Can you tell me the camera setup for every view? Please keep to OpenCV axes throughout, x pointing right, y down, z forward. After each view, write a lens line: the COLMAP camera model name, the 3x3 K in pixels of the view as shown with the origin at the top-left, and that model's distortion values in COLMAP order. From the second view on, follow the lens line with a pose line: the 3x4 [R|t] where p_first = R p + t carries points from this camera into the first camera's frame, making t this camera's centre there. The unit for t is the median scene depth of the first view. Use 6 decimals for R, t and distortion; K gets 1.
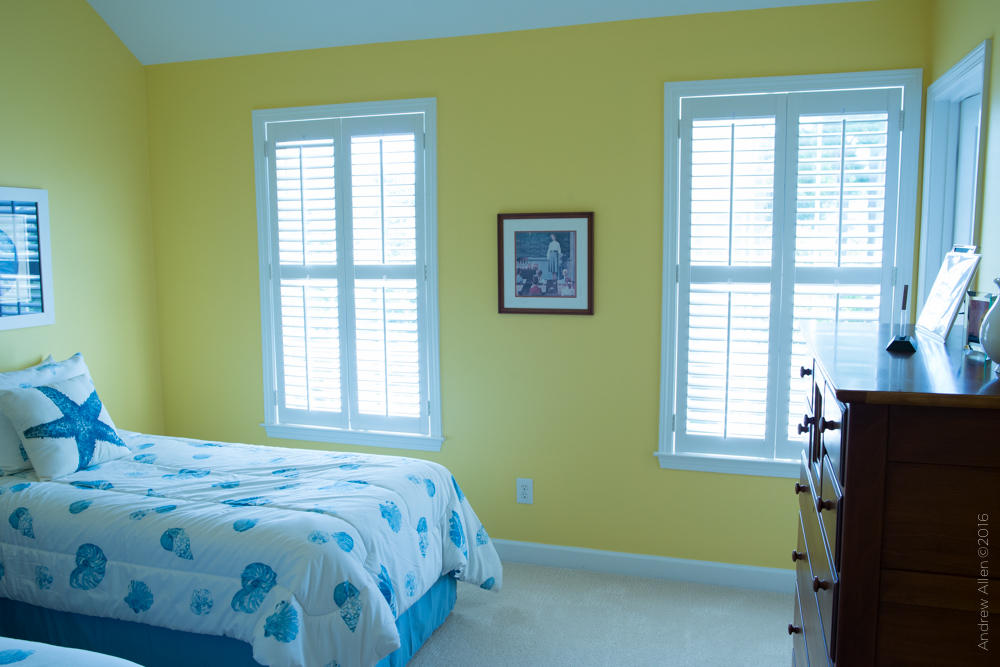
lens RADIAL K [[812.3, 0, 501.2], [0, 812.3, 330.8], [0, 0, 1]] dist [-0.070669, 0.059150]
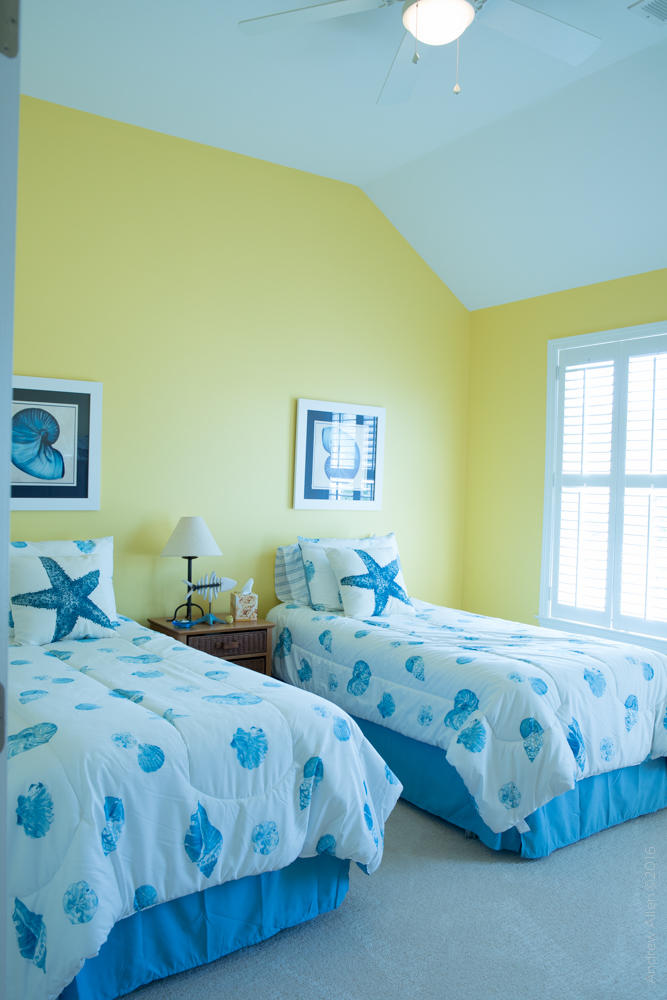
lens RADIAL K [[812.3, 0, 332.4], [0, 812.3, 502.8], [0, 0, 1]] dist [-0.070669, 0.059150]
pose [[0.785279, 0.042286, -0.617696, 0.243652], [-0.108498, 0.991626, -0.070049, 0.101901], [0.609561, 0.122027, 0.783291, -0.098811]]
